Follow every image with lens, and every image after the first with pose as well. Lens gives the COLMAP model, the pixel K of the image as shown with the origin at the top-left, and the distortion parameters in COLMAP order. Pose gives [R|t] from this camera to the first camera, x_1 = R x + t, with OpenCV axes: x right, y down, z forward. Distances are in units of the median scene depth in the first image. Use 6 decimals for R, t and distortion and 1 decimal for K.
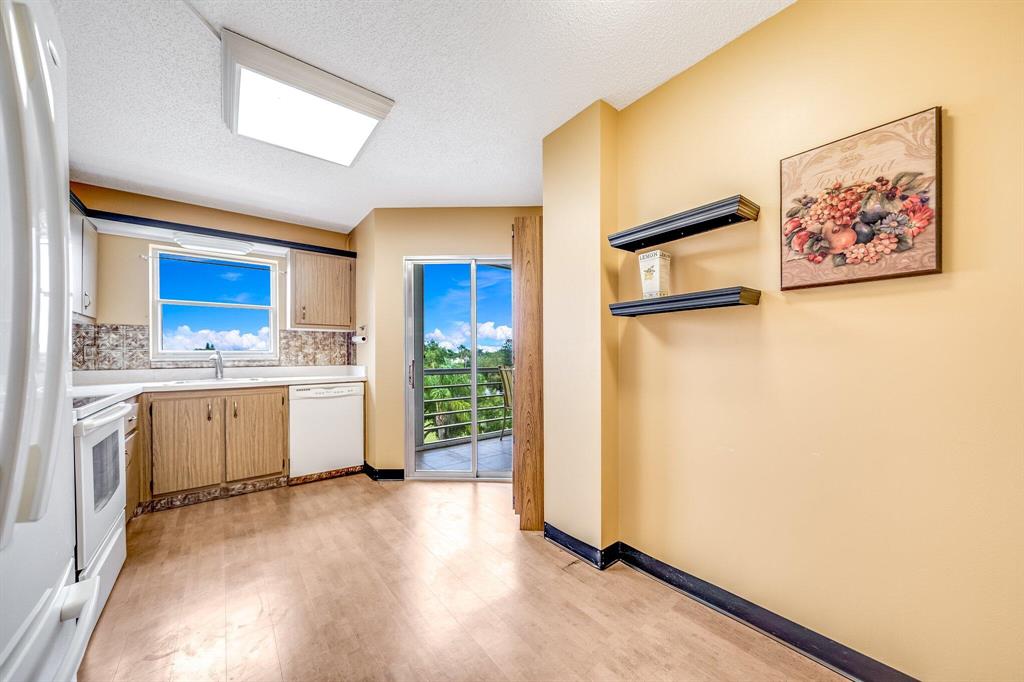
lens RADIAL K [[365.8, 0, 506.7], [0, 365.8, 362.0], [0, 0, 1]] dist [-0.000432, 0.000004]
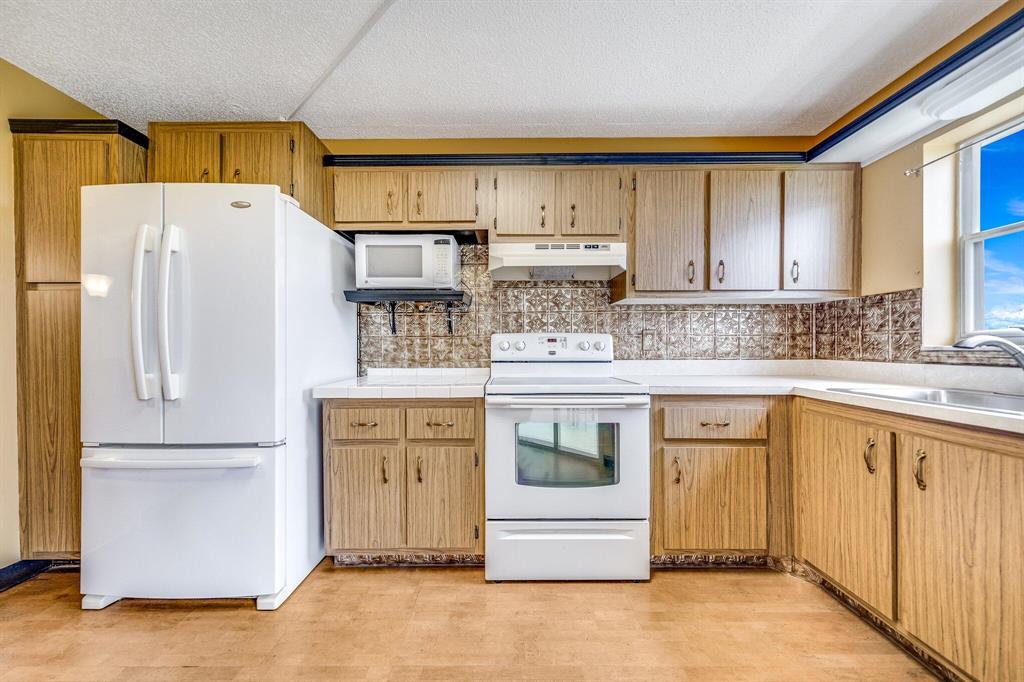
lens RADIAL K [[354.8, 0, 508.4], [0, 354.8, 345.6], [0, 0, 1]] dist [-0.000227, 0.000106]
pose [[-0.624056, 0.004611, -0.781366, -0.140711], [-0.012208, 0.999803, 0.015650, -0.009962], [0.781285, 0.019306, -0.623876, 0.880047]]
